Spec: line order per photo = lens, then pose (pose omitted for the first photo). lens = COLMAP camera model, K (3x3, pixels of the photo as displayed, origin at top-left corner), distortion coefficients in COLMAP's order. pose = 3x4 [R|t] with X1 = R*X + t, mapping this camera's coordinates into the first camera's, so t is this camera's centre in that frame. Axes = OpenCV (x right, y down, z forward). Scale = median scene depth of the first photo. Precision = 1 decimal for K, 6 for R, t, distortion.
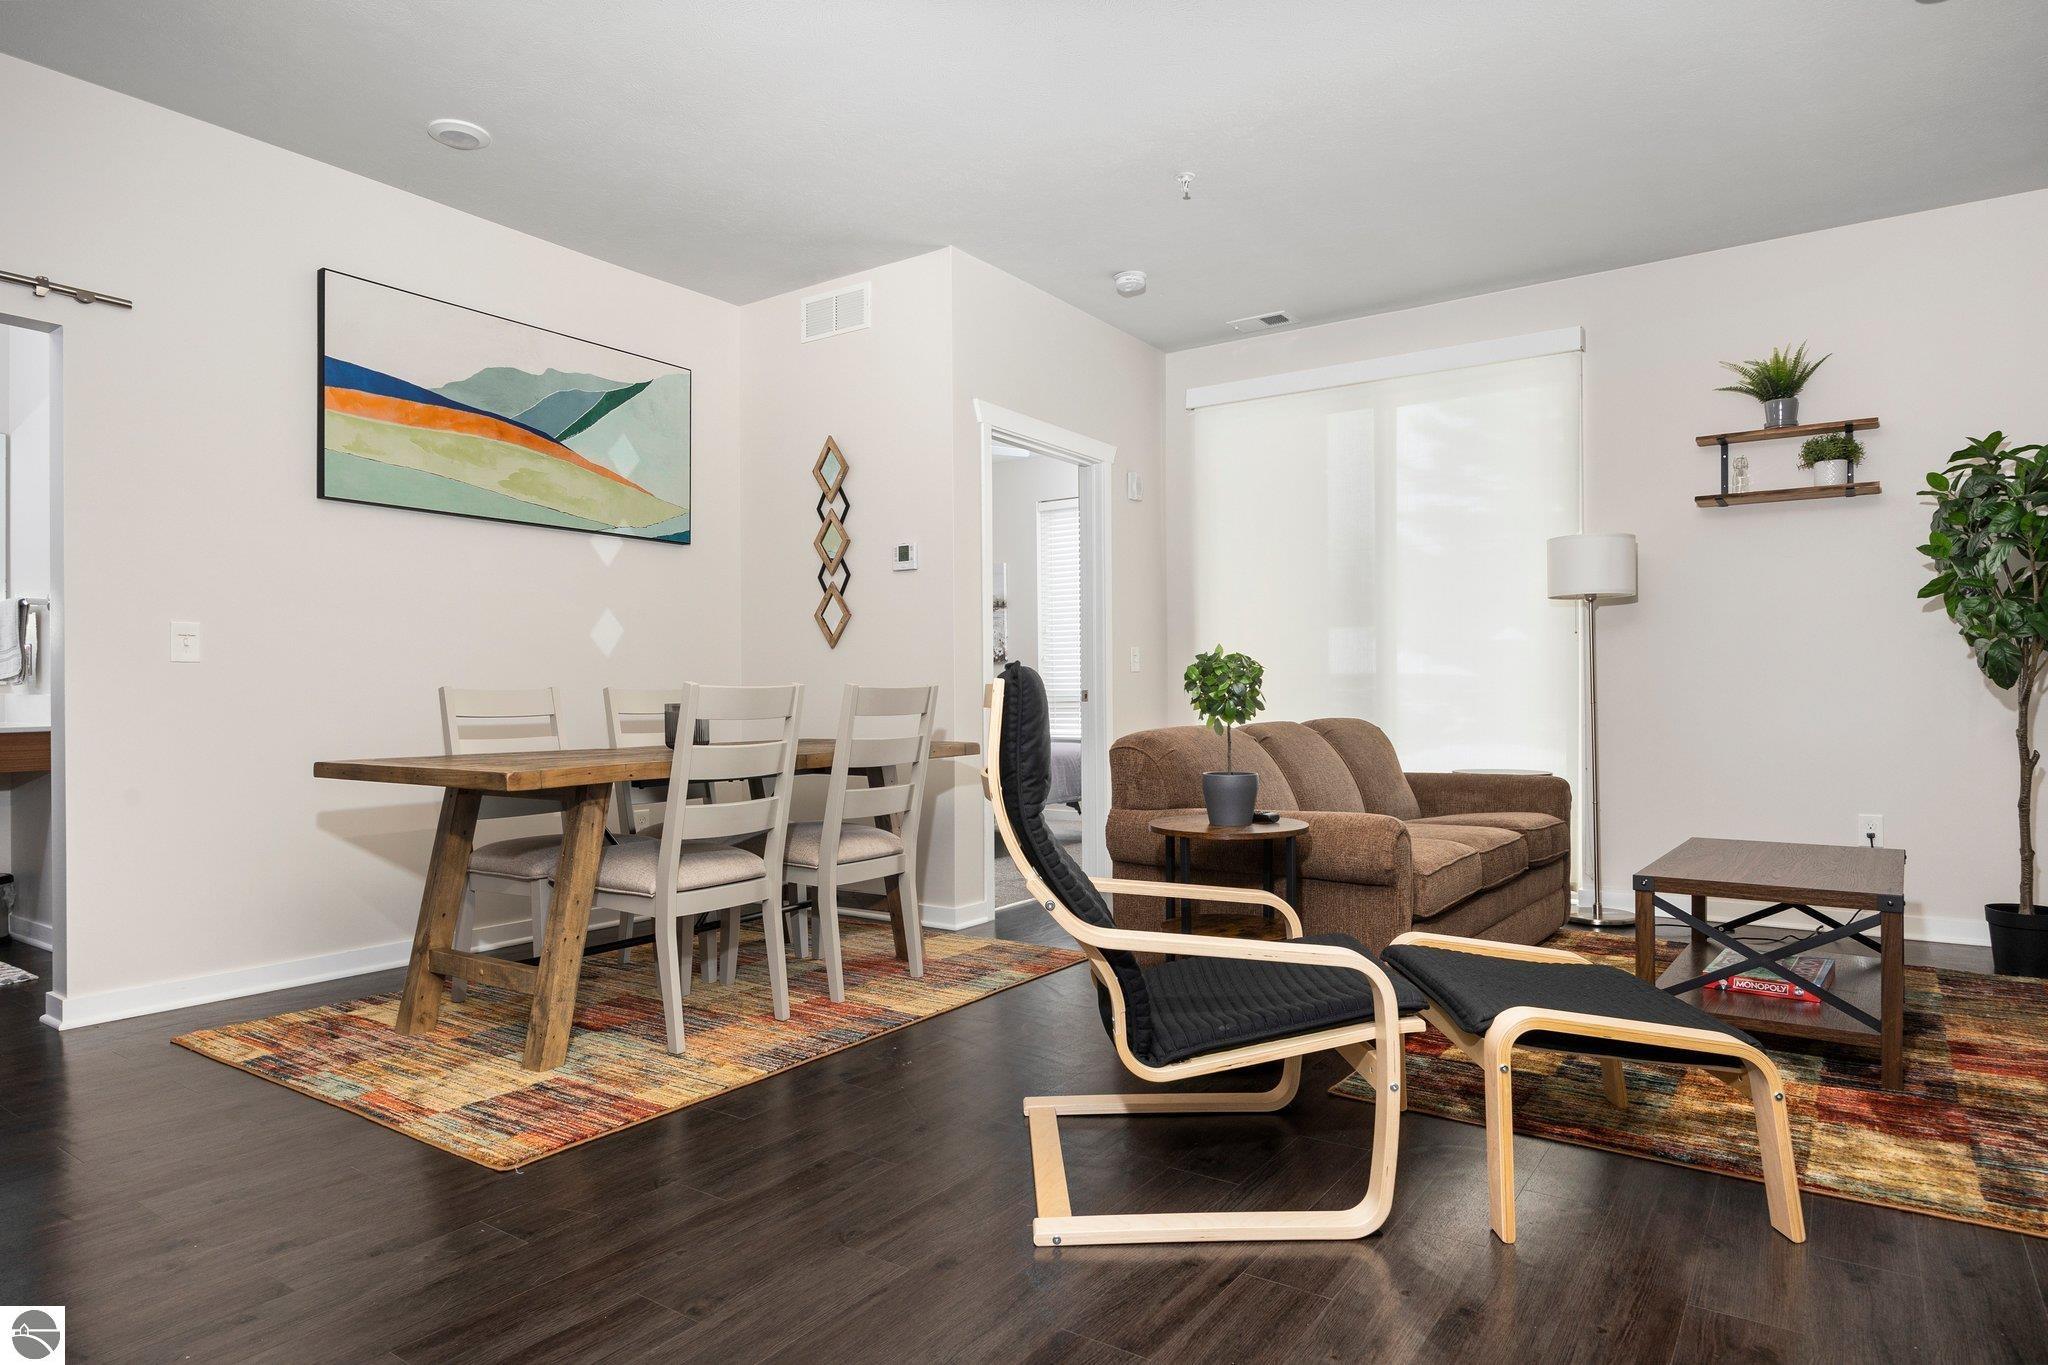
lens RADIAL K [[1188.4, 0, 1022.5], [0, 1188.4, 686.4], [0, 0, 1]] dist [-0.023463, 0.006464]
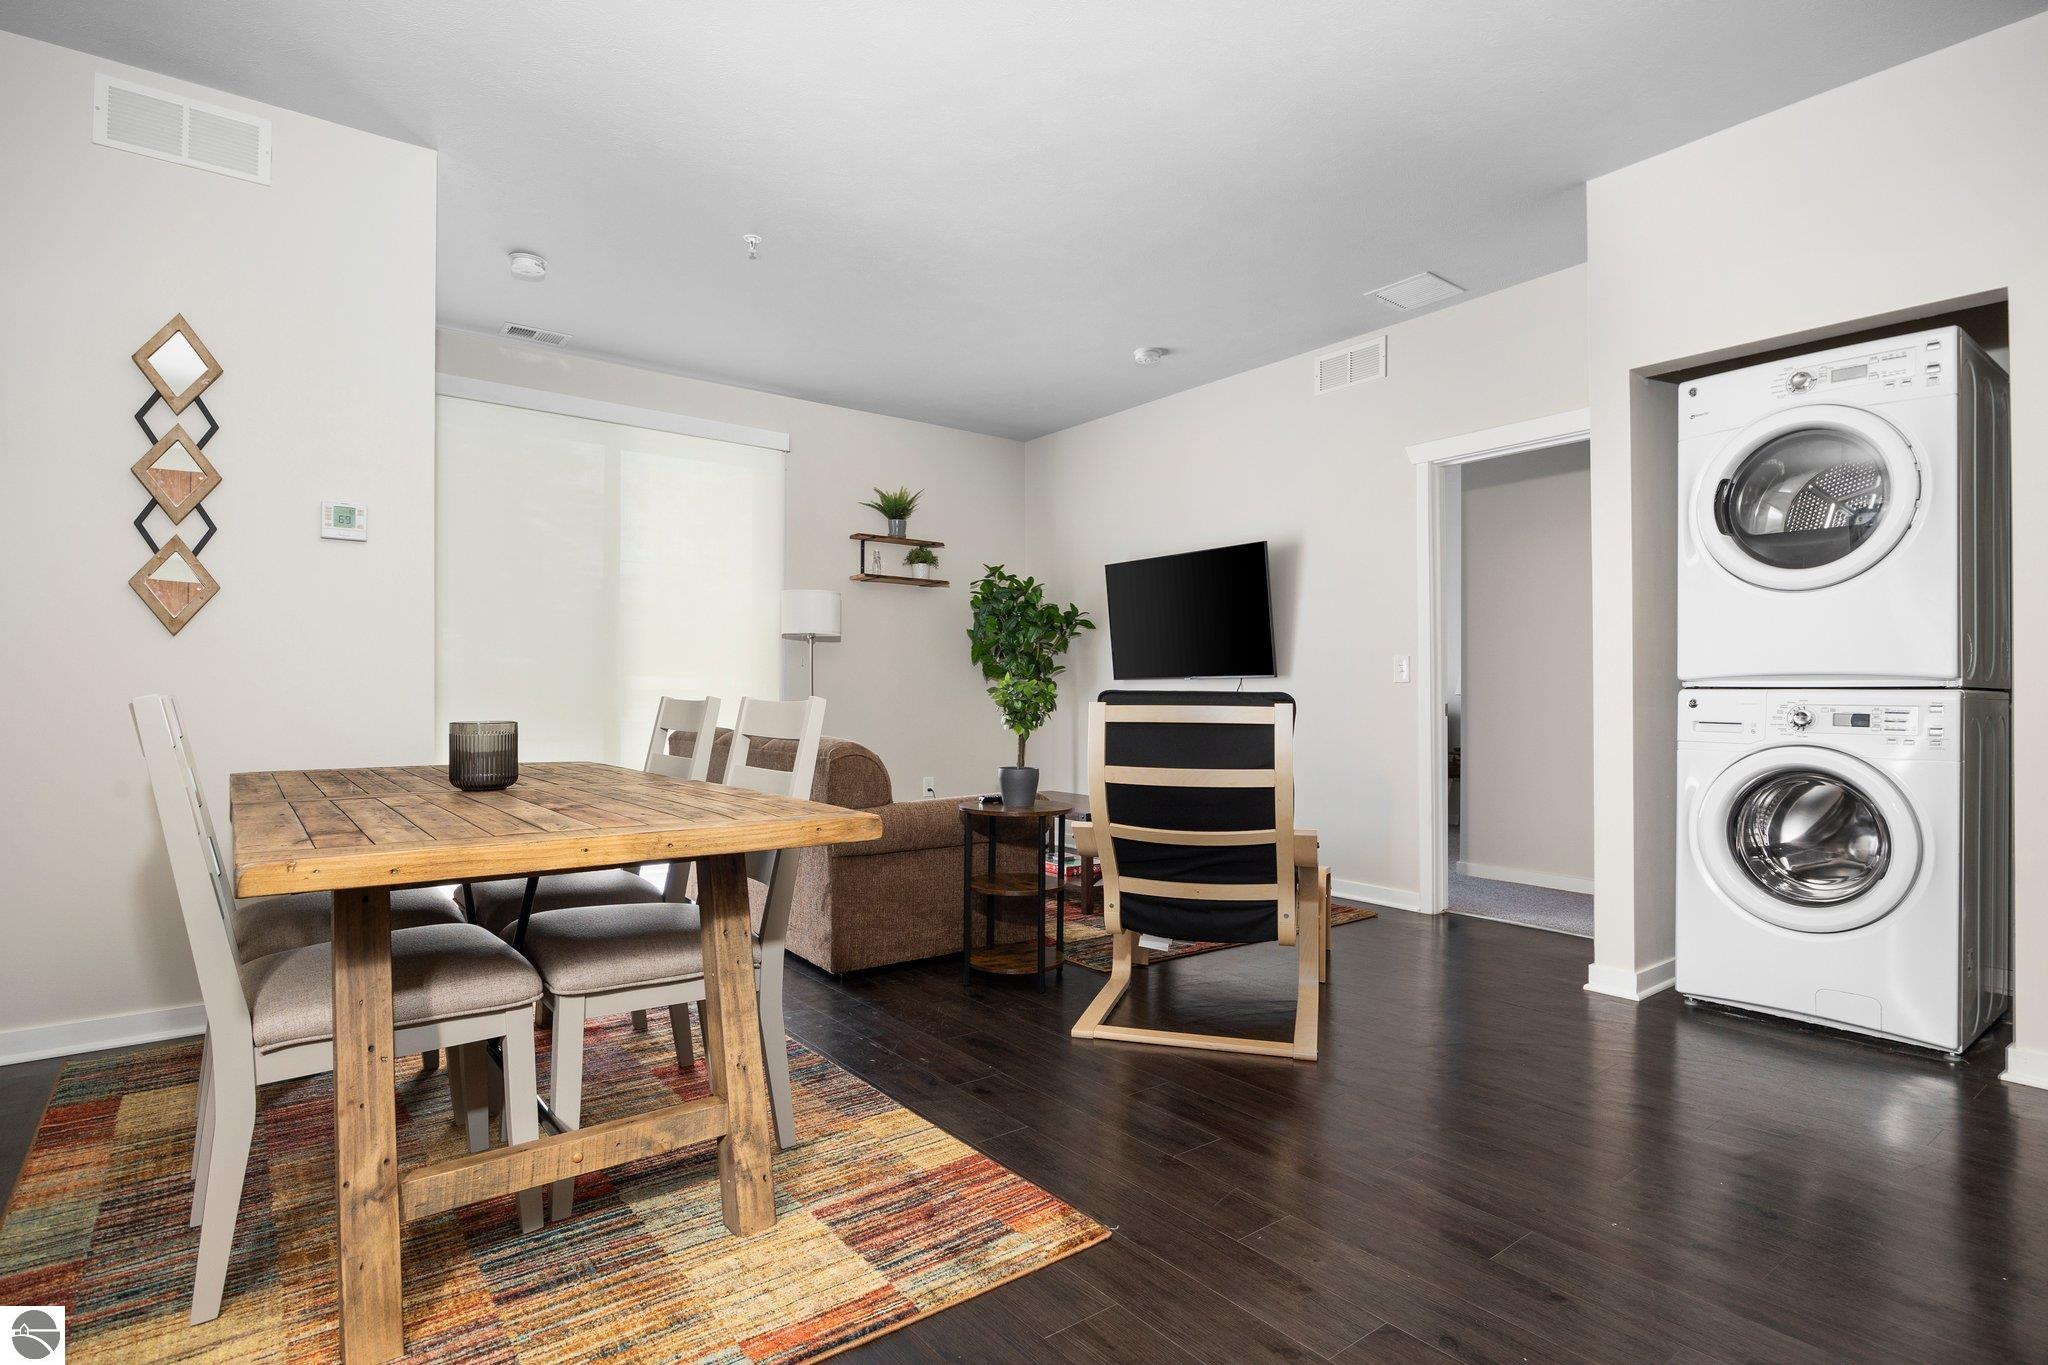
lens RADIAL K [[1023.9, 0, 1038.7], [0, 1023.9, 686.5], [0, 0, 1]] dist [-0.016906, -0.000211]
pose [[0.294207, 0.017952, 0.955573, -0.661940], [-0.013677, 0.999800, -0.014572, -0.001977], [-0.955644, -0.008782, 0.294393, 0.446682]]
